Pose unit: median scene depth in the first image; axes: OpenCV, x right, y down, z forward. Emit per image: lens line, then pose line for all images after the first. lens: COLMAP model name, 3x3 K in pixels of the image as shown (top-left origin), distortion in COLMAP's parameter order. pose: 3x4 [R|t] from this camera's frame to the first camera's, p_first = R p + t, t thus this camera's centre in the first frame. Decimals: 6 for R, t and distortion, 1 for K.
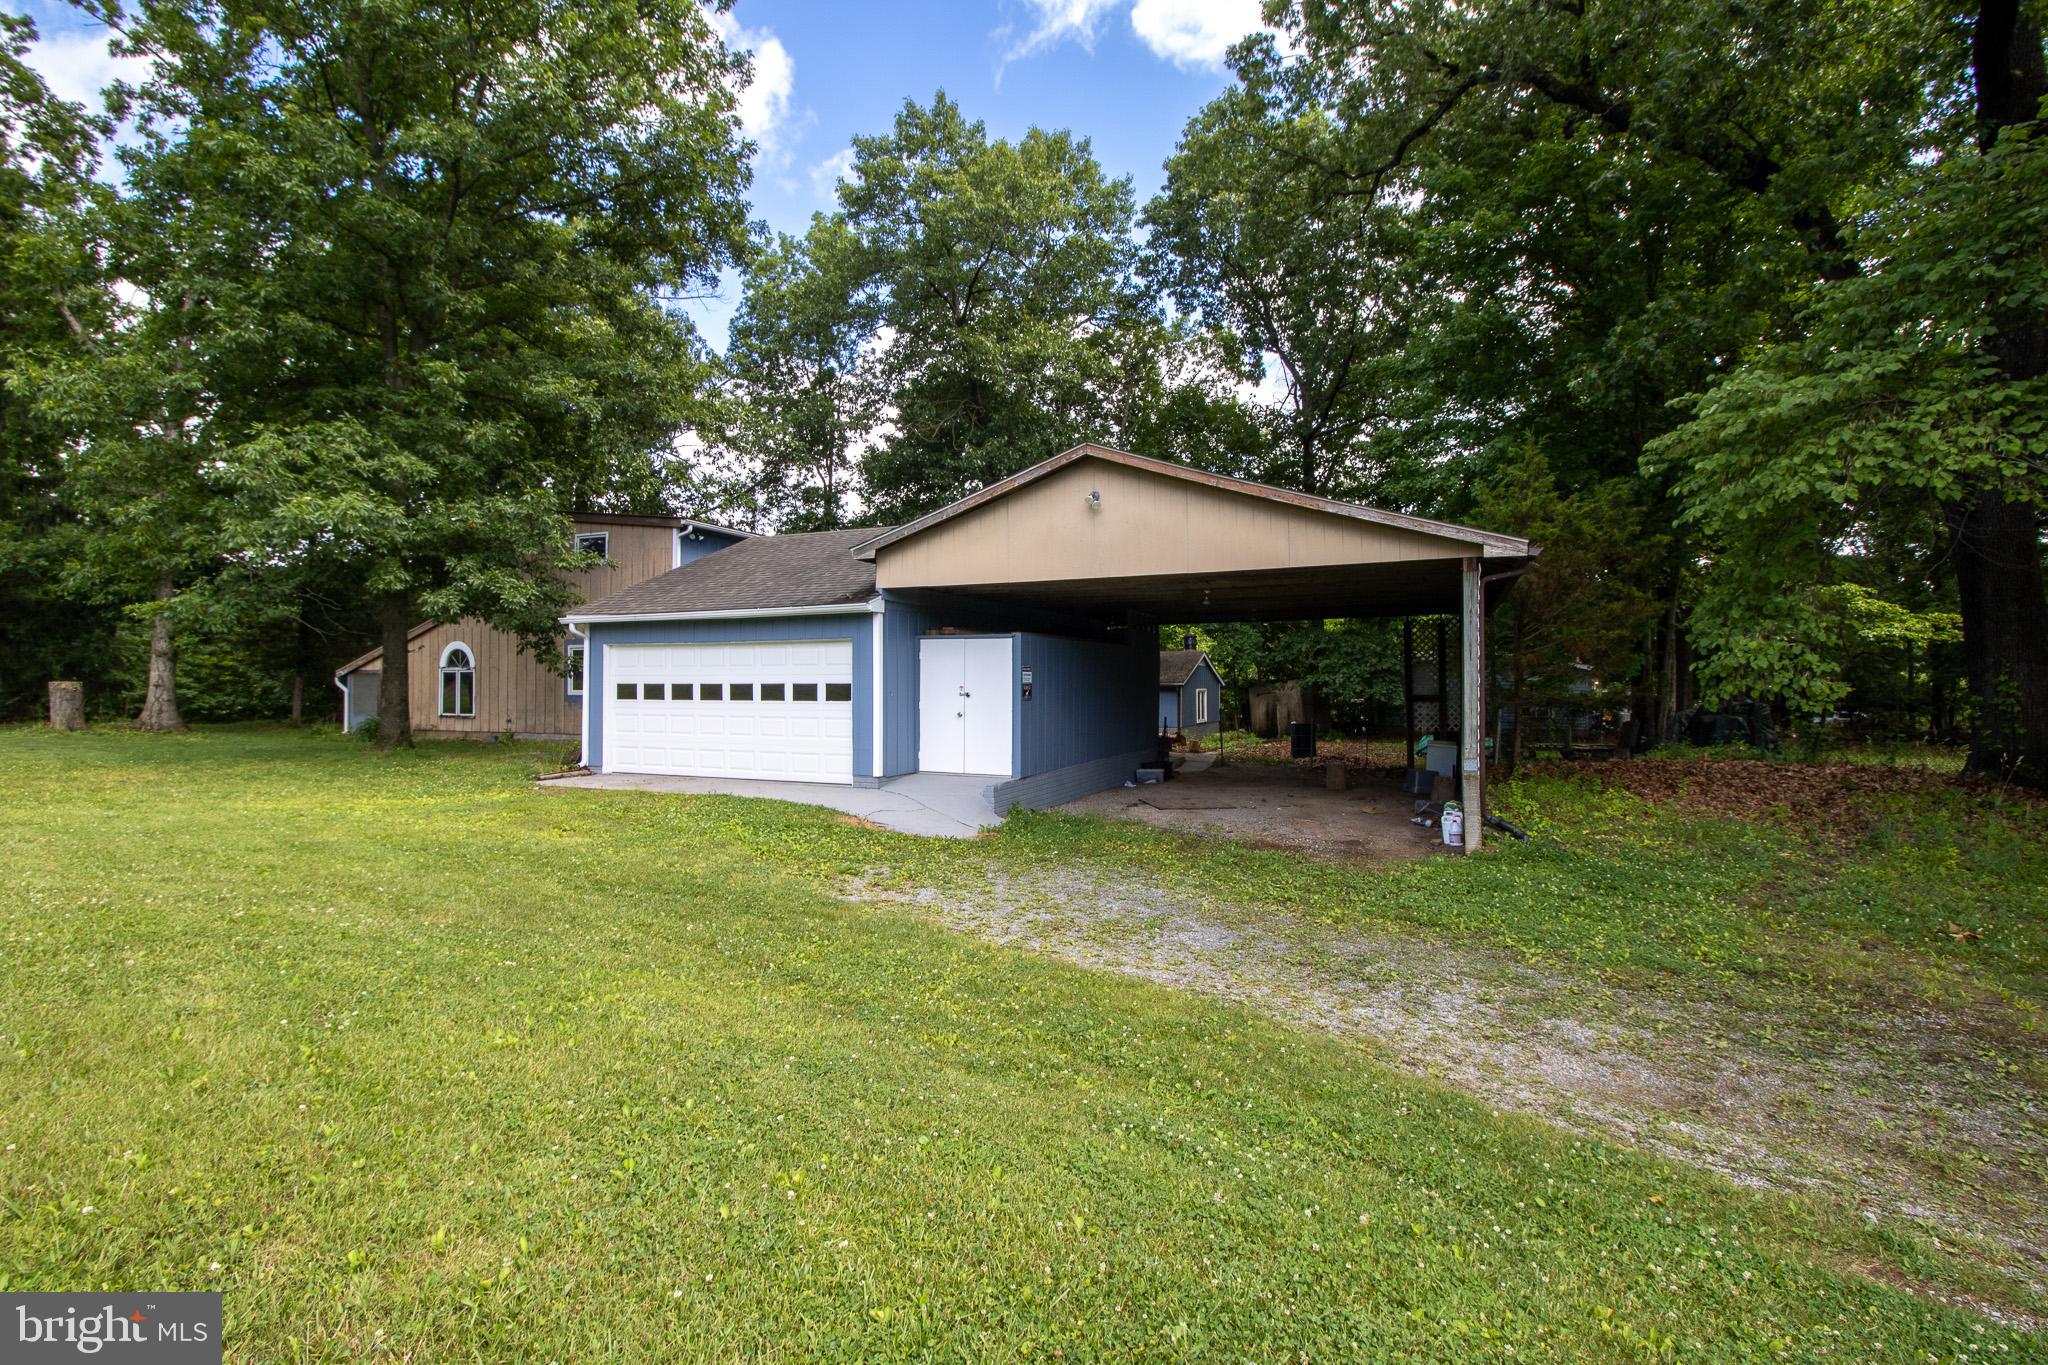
lens RADIAL K [[953.9, 0, 1026.4], [0, 953.9, 650.5], [0, 0, 1]] dist [-0.001214, -0.011270]
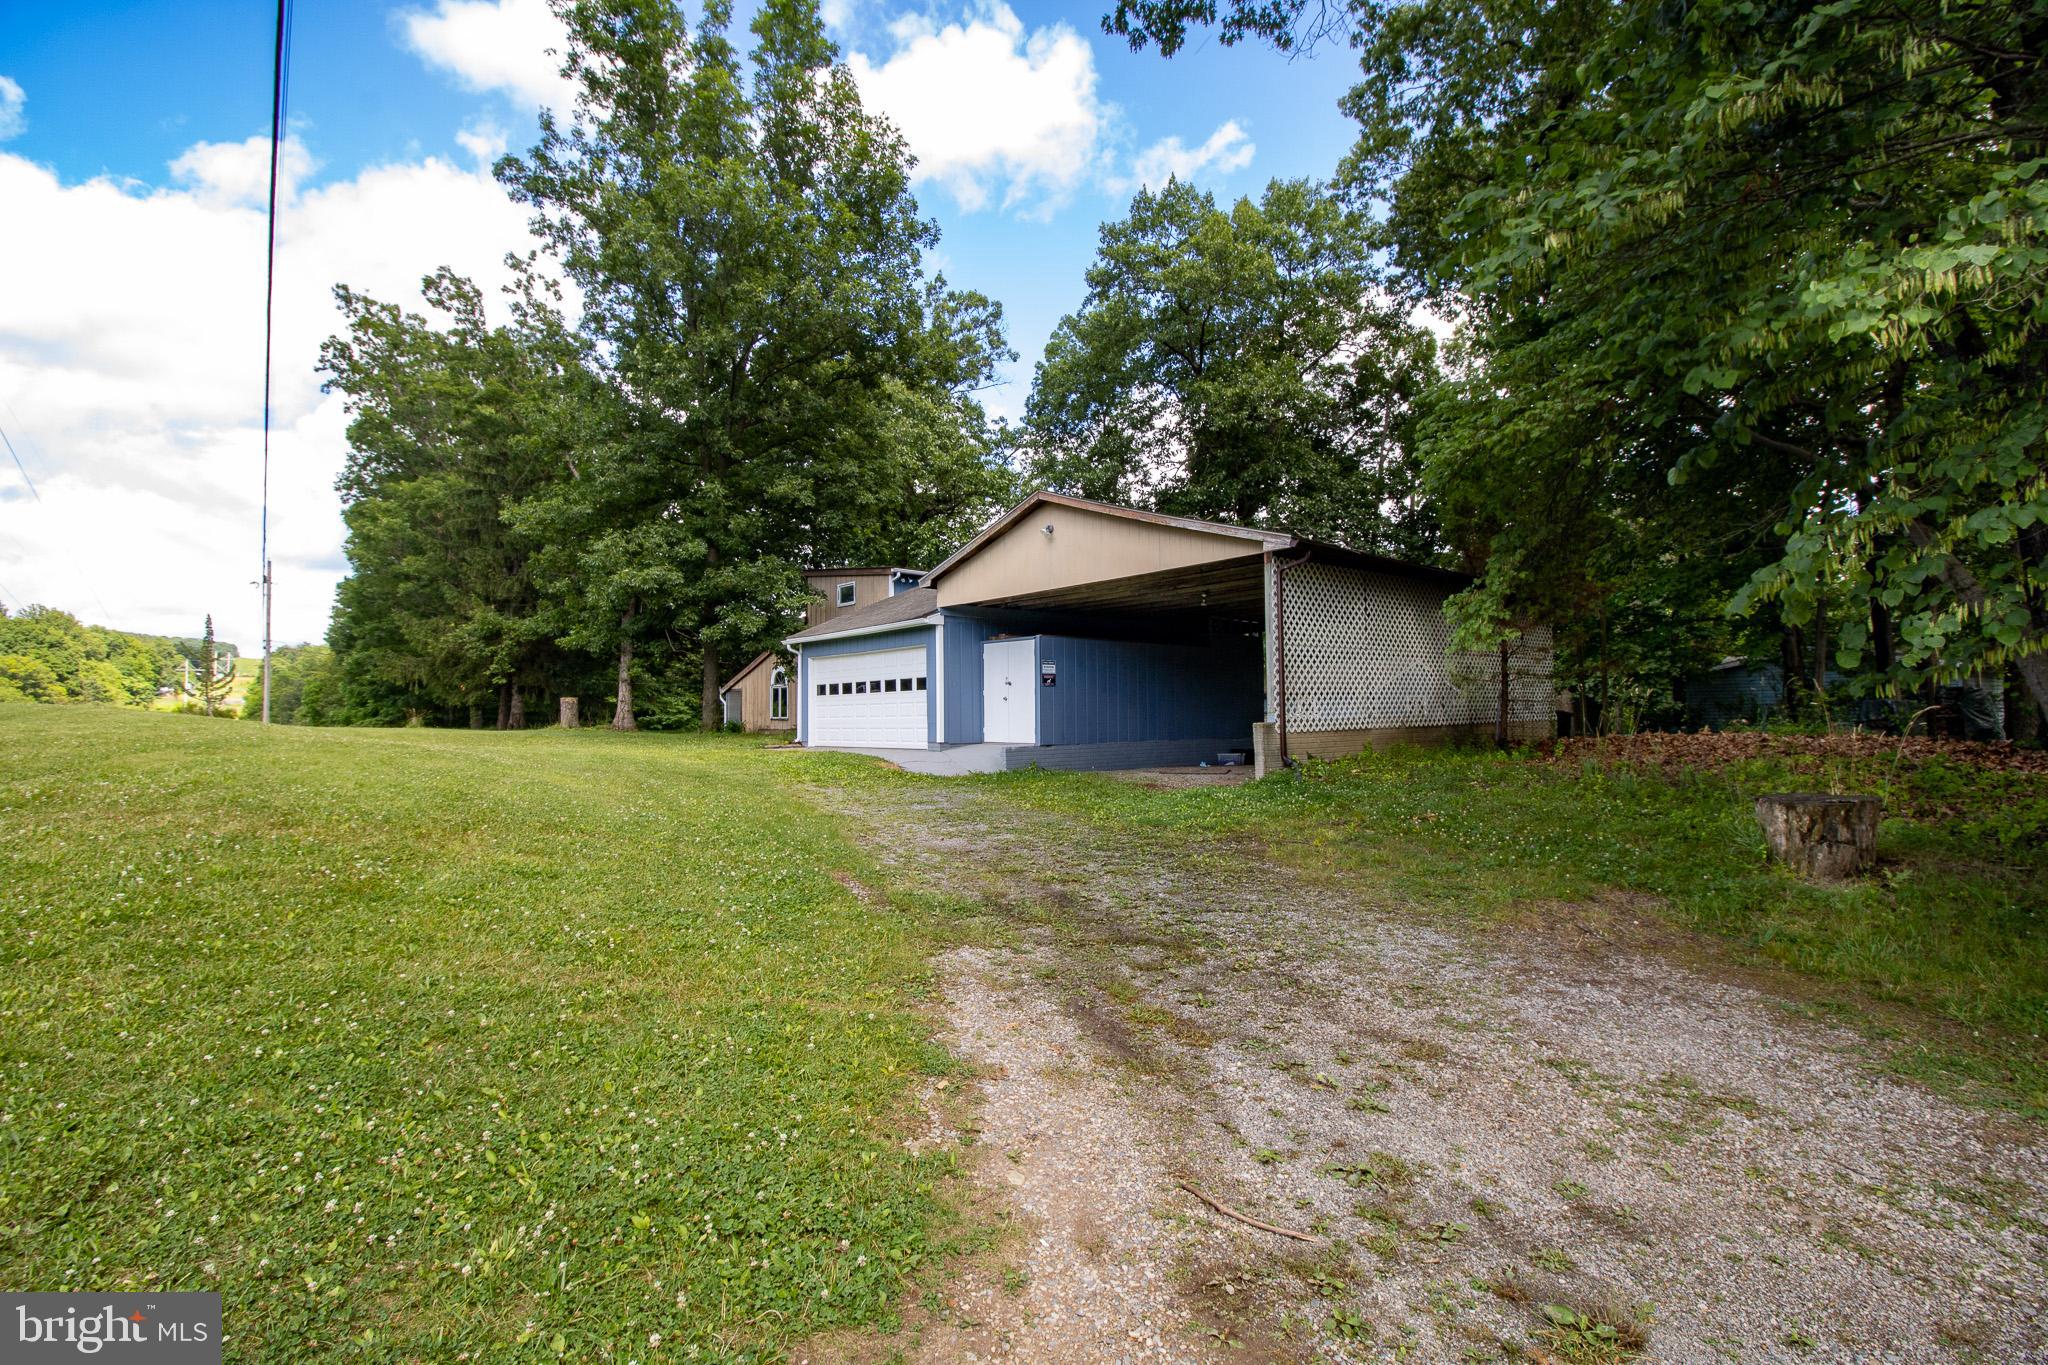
lens RADIAL K [[959.3, 0, 1035.9], [0, 959.3, 682.7], [0, 0, 1]] dist [-0.026342, -0.000482]
pose [[0.909684, -0.022196, -0.414707, 0.480431], [0.019171, 0.999751, -0.011458, 0.055678], [0.414858, 0.002473, 0.909883, -0.182617]]
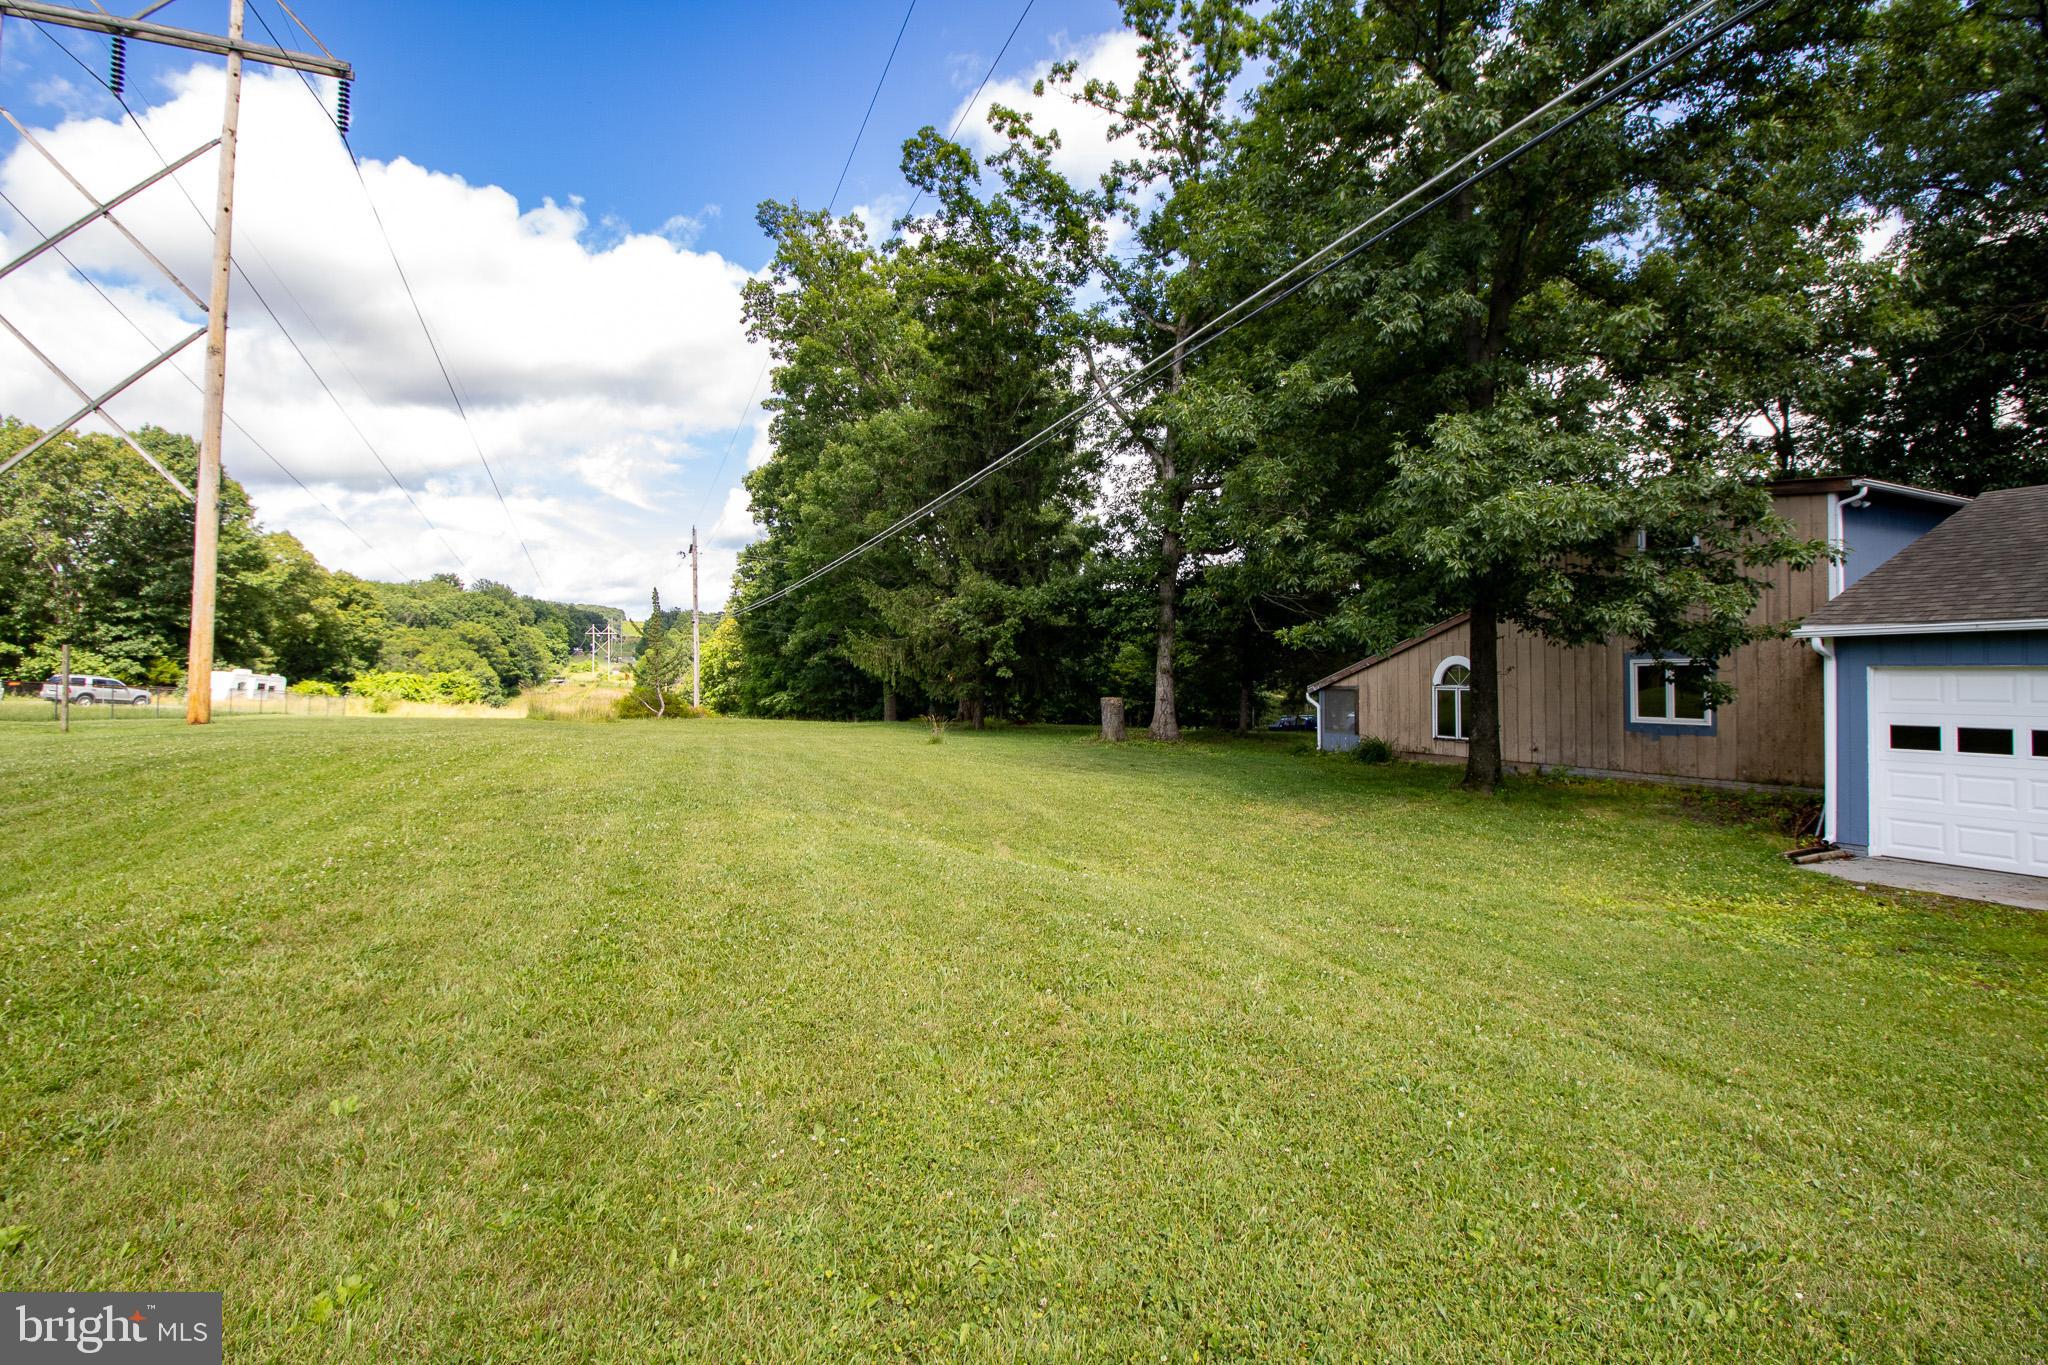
lens RADIAL K [[937.5, 0, 1021.5], [0, 937.5, 663.4], [0, 0, 1]] dist [-0.002066, -0.011349]
pose [[0.745441, -0.009389, -0.666506, -0.458681], [0.022516, 0.999685, 0.011100, -0.031192], [0.666192, -0.023282, 0.745417, 0.103965]]
